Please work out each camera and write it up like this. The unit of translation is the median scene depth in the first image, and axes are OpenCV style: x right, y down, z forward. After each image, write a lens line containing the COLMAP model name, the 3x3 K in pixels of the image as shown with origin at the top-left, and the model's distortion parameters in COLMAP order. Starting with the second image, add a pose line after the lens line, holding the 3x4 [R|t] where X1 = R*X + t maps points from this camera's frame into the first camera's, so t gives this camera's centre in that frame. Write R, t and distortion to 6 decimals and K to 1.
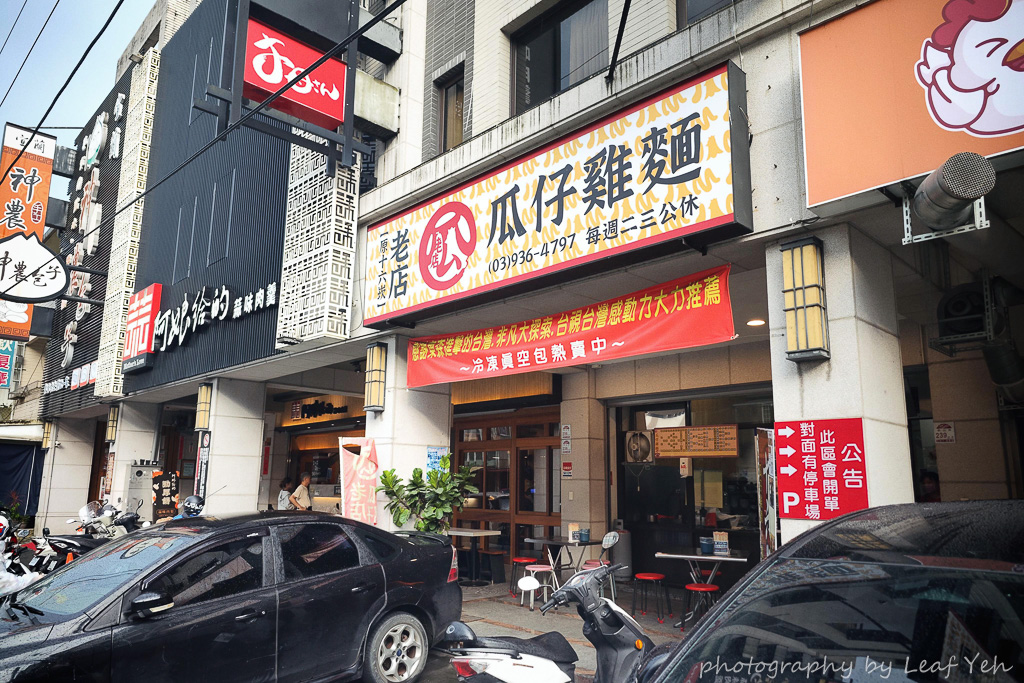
lens RADIAL K [[711.9, 0, 508.1], [0, 711.9, 344.6], [0, 0, 1]] dist [0.005153, 0.001053]
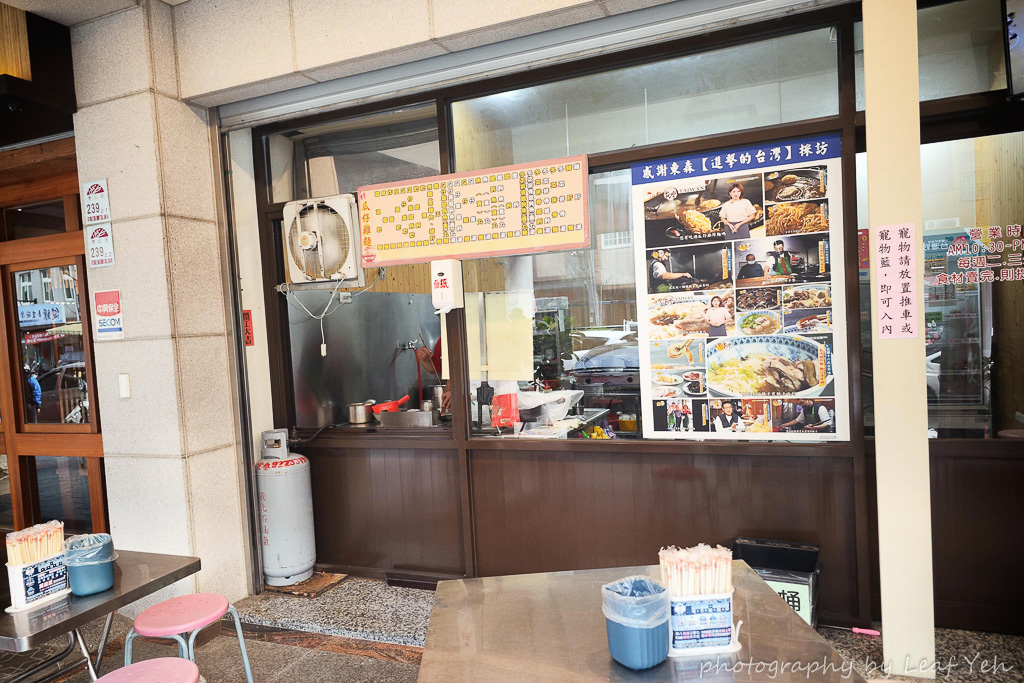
lens RADIAL K [[711.9, 0, 508.4], [0, 711.9, 345.1], [0, 0, 1]] dist [0.005153, 0.001053]
pose [[0.919372, -0.078514, 0.385475, 0.129421], [-0.003904, 0.978012, 0.208514, 0.121301], [-0.393370, -0.193207, 0.898850, 0.627394]]
